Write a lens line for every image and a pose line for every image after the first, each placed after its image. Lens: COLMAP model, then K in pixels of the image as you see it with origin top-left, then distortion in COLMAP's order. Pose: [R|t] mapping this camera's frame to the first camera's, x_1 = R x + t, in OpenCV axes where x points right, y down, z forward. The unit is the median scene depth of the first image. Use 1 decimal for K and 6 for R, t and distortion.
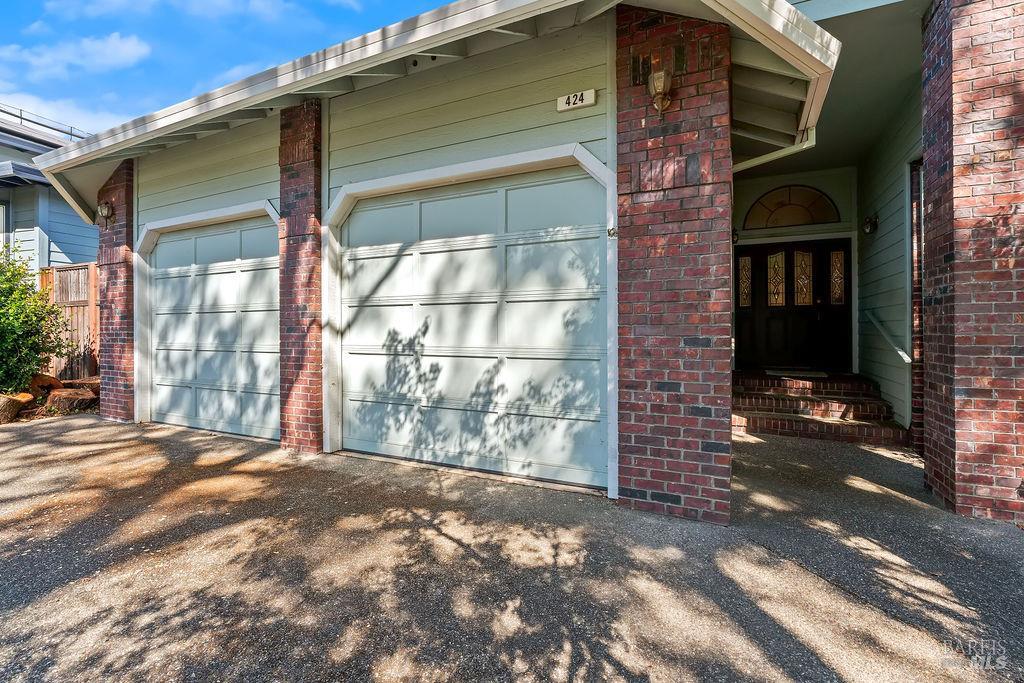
lens RADIAL K [[472.8, 0, 512.1], [0, 472.8, 331.8], [0, 0, 1]] dist [0.003164, 0.000106]
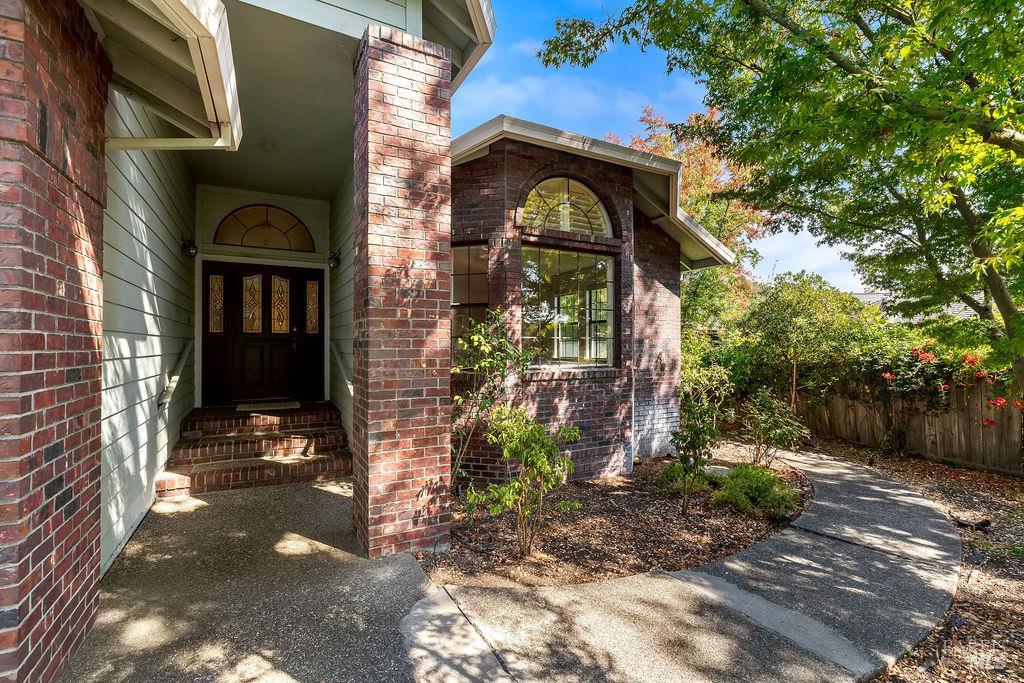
lens RADIAL K [[461.6, 0, 508.7], [0, 461.6, 344.8], [0, 0, 1]] dist [-0.002627, -0.000178]
pose [[0.588609, 0.006197, 0.808394, 0.313344], [-0.001052, 0.999976, -0.006899, -0.061150], [-0.808417, 0.003210, 0.588601, 0.181374]]
